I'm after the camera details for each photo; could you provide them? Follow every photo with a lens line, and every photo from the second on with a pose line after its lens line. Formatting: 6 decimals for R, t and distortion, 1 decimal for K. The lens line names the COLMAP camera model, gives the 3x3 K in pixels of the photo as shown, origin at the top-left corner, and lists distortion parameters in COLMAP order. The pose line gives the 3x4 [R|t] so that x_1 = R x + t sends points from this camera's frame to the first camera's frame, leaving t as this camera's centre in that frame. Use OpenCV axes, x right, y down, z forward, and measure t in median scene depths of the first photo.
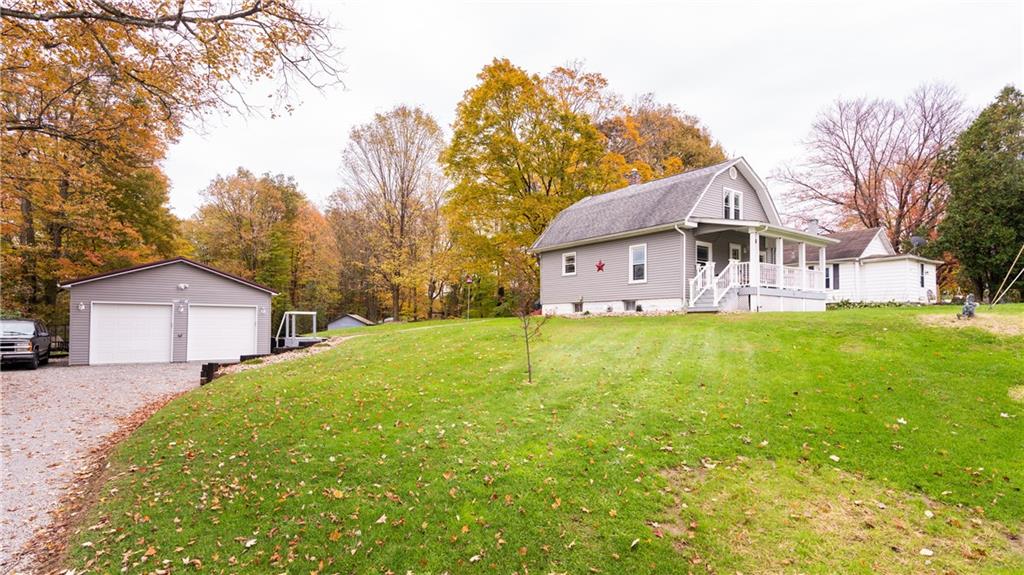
lens RADIAL K [[502.1, 0, 476.0], [0, 502.1, 308.8], [0, 0, 1]] dist [0.000236, 0.001257]
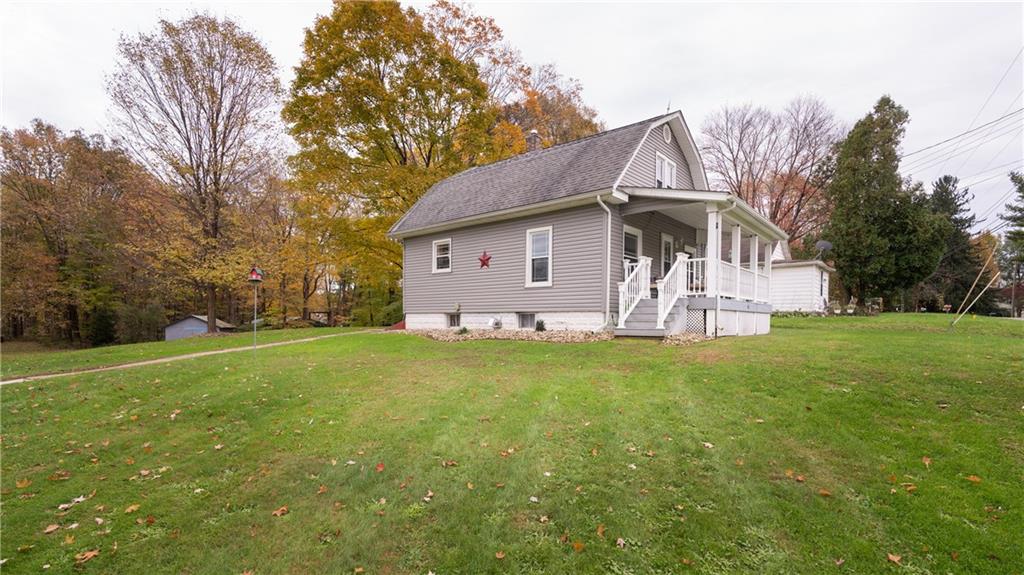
lens RADIAL K [[462.3, 0, 515.5], [0, 462.3, 325.8], [0, 0, 1]] dist [0.000379, 0.000089]
pose [[0.962167, -0.004341, 0.272426, 0.094682], [-0.008029, 0.998987, 0.044274, -0.019816], [-0.272343, -0.044786, 0.961157, 0.313520]]
